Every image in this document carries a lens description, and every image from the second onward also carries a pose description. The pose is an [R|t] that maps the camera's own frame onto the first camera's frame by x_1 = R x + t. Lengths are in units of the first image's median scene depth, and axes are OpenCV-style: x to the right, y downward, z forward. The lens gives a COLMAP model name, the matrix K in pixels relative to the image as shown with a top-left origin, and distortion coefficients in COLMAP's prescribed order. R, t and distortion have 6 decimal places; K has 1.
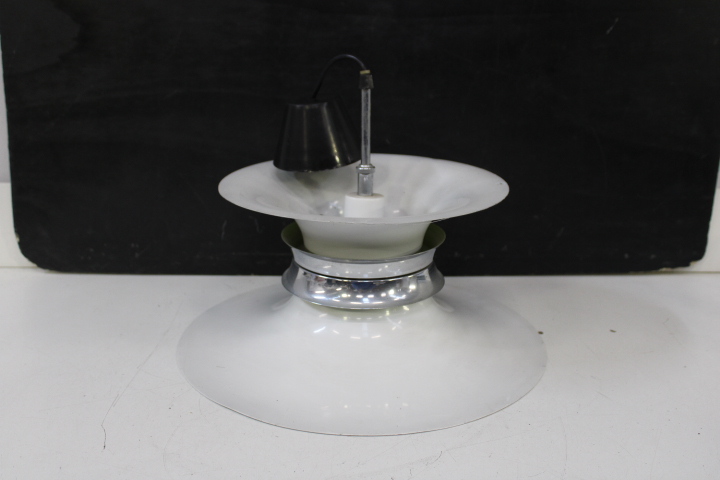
lens RADIAL K [[791.4, 0, 362.4], [0, 791.4, 240.9], [0, 0, 1]] dist [-0.084799, 0.000000]
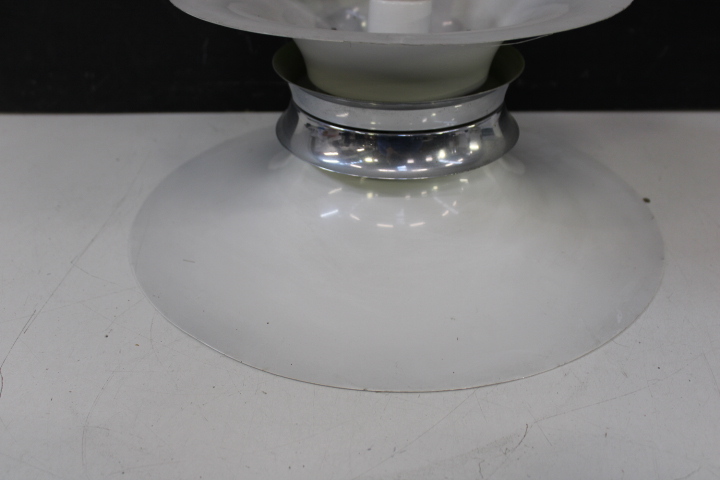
lens RADIAL K [[729.0, 0, 360.4], [0, 729.0, 236.4], [0, 0, 1]] dist [-0.081010, 0.000000]
pose [[0.999417, 0.000208, -0.034130, -0.008931], [0.008236, 0.968956, 0.247094, -0.014479], [0.033122, -0.247232, 0.968390, 0.372311]]
